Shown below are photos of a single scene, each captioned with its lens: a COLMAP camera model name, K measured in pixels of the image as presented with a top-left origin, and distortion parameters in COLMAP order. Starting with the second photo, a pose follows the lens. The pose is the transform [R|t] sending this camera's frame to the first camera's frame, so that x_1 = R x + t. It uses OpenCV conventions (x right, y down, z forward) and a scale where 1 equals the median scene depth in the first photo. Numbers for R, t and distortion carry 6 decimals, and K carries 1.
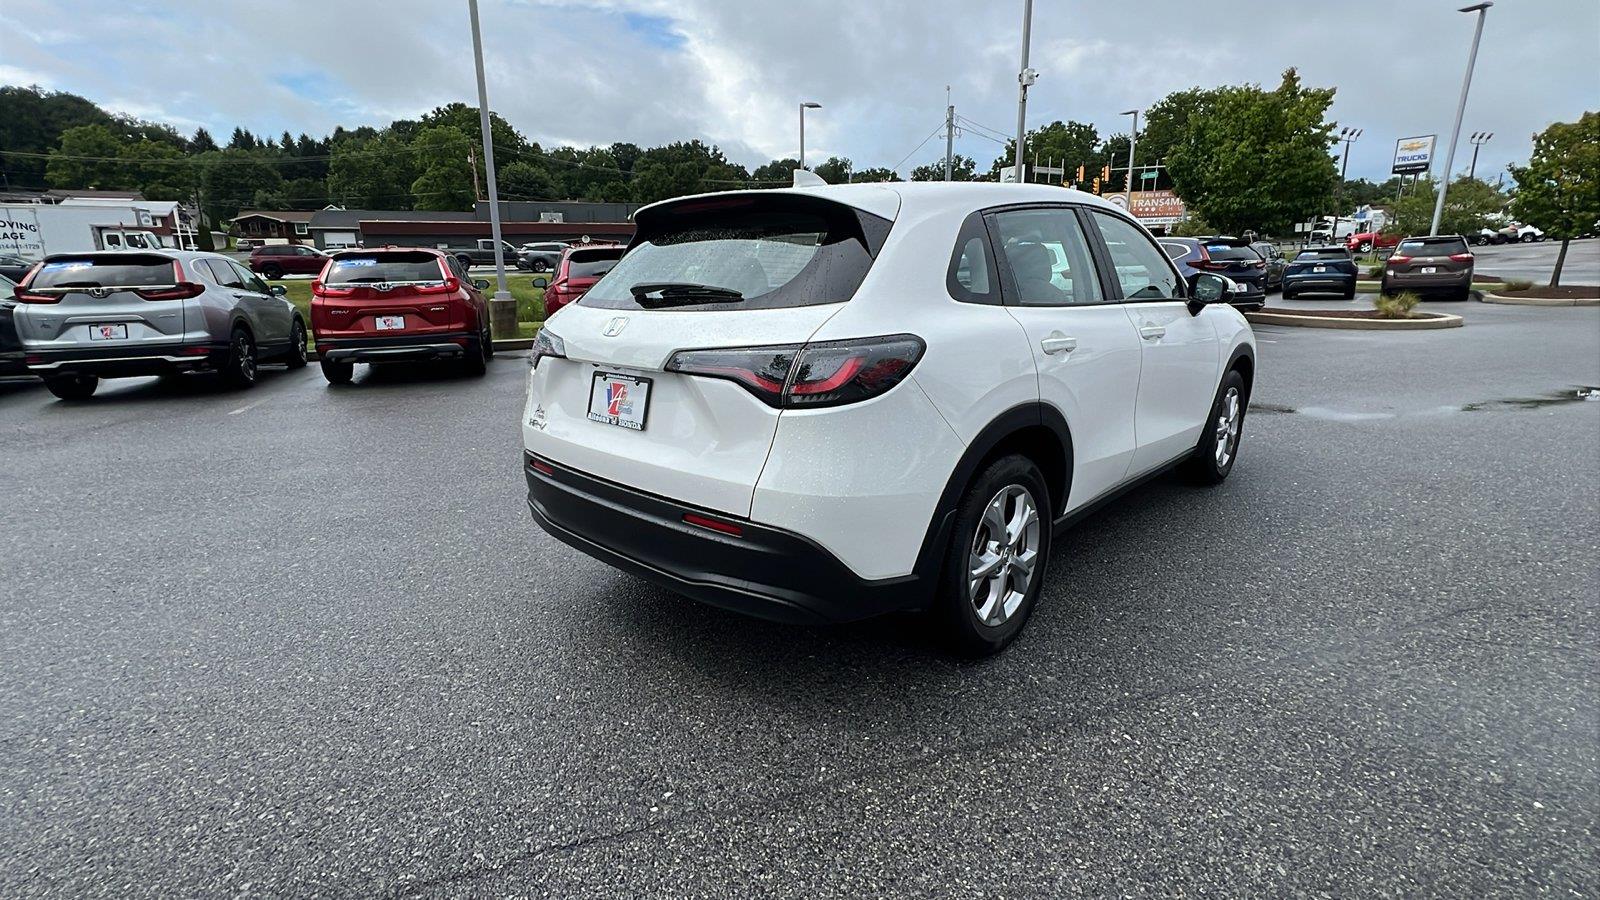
lens RADIAL K [[732.4, 0, 791.4], [0, 732.4, 449.4], [0, 0, 1]] dist [-0.002948, 0.000854]
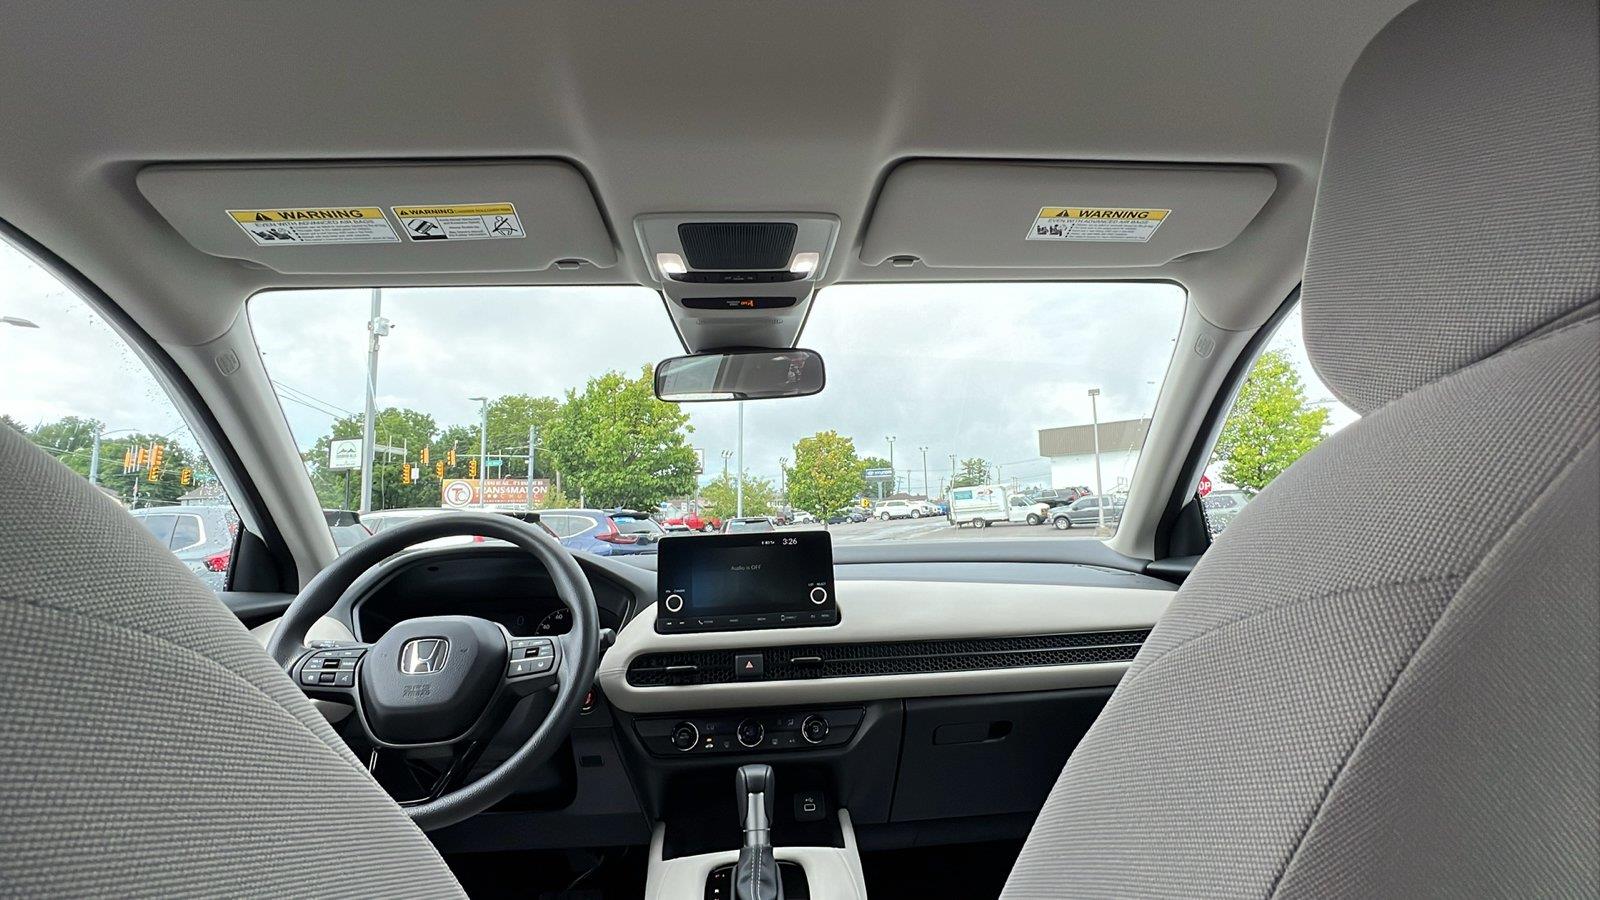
lens RADIAL K [[732.4, 0, 799.2], [0, 732.4, 455.5], [0, 0, 1]] dist [-0.002948, 0.000854]
pose [[0.666583, 0.078912, 0.741242, 0.037925], [0.198286, 0.939785, -0.278363, -0.045781], [-0.718575, 0.332530, 0.610798, 0.217397]]
